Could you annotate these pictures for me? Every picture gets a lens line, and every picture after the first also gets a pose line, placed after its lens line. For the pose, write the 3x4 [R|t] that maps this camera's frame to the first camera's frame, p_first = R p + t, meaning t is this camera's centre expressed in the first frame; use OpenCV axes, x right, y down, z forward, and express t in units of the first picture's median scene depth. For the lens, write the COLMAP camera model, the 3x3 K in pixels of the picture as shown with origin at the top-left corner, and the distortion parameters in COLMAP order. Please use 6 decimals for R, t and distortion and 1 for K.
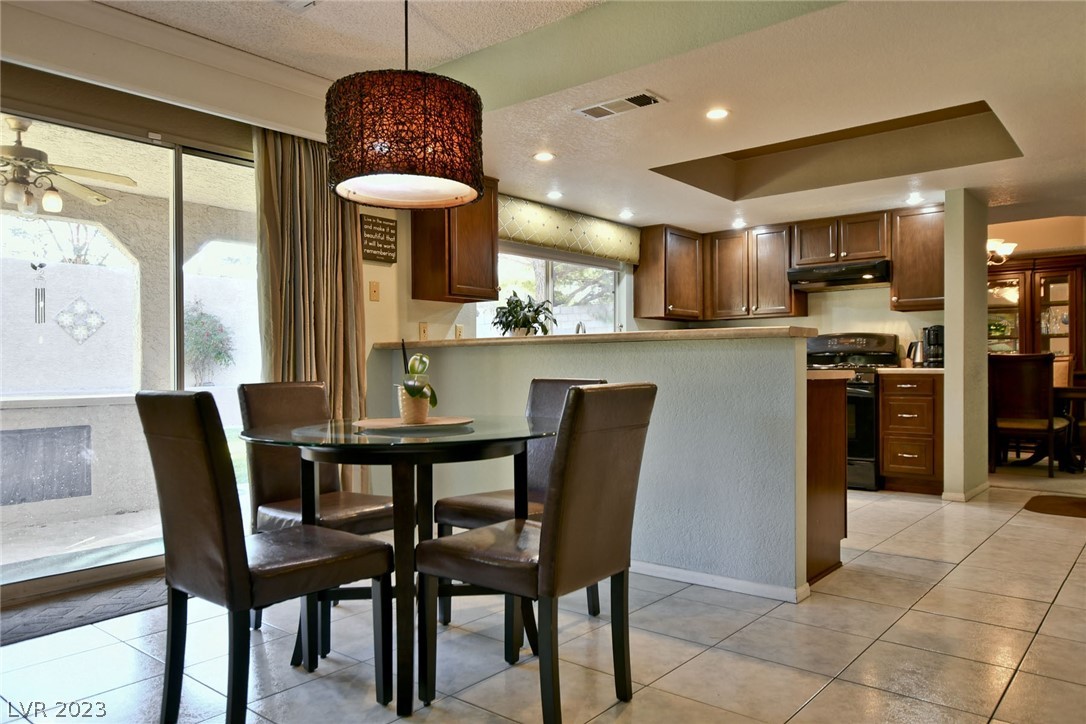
lens RADIAL K [[757.3, 0, 543.0], [0, 757.3, 362.0], [0, 0, 1]] dist [0.003803, -0.000123]
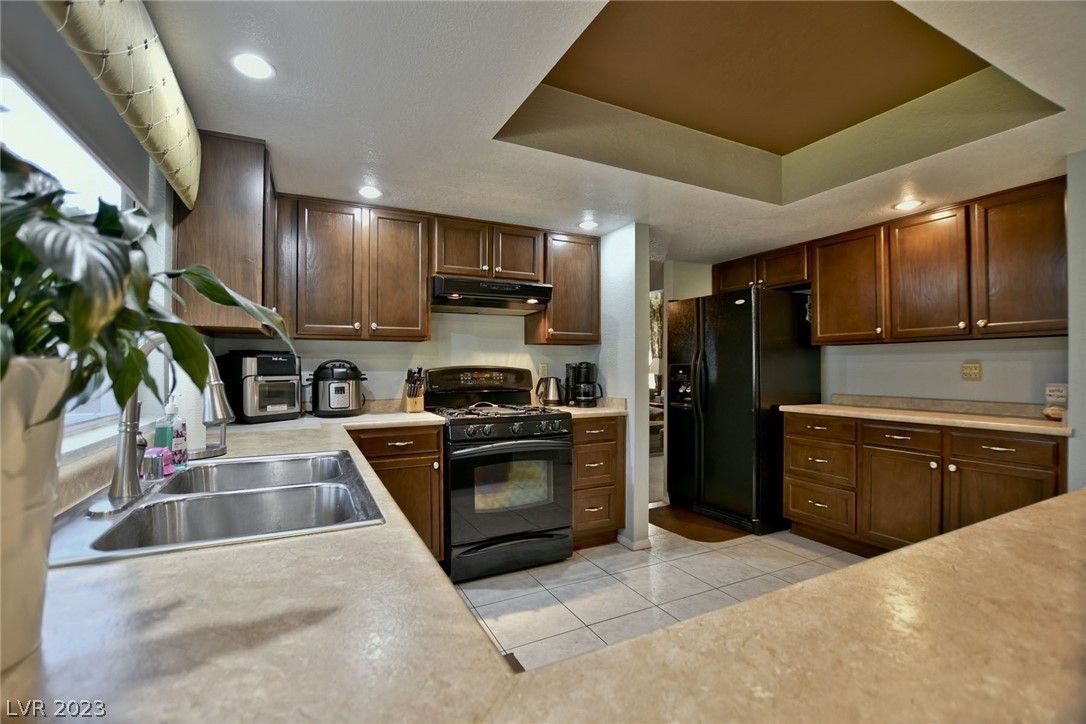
lens RADIAL K [[477.2, 0, 545.1], [0, 477.2, 366.1], [0, 0, 1]] dist [-0.028548, 0.000798]
pose [[0.397470, 0.009075, 0.917570, -0.047546], [-0.006700, 0.999953, -0.006988, -0.035276], [-0.917591, -0.003370, 0.397512, 0.734006]]
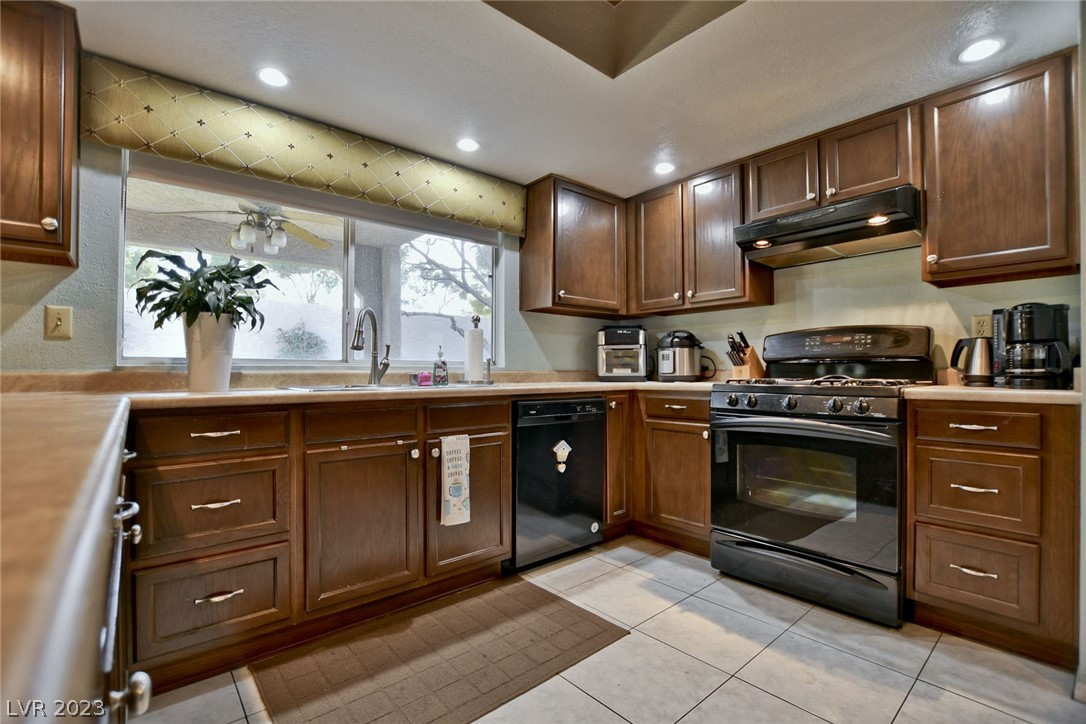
lens RADIAL K [[477.2, 0, 545.1], [0, 477.2, 366.1], [0, 0, 1]] dist [-0.028548, 0.000798]
pose [[0.987434, 0.001329, -0.158027, 0.229464], [-0.001802, 0.999994, -0.002850, -0.004734], [0.158022, 0.003099, 0.987431, 0.589193]]
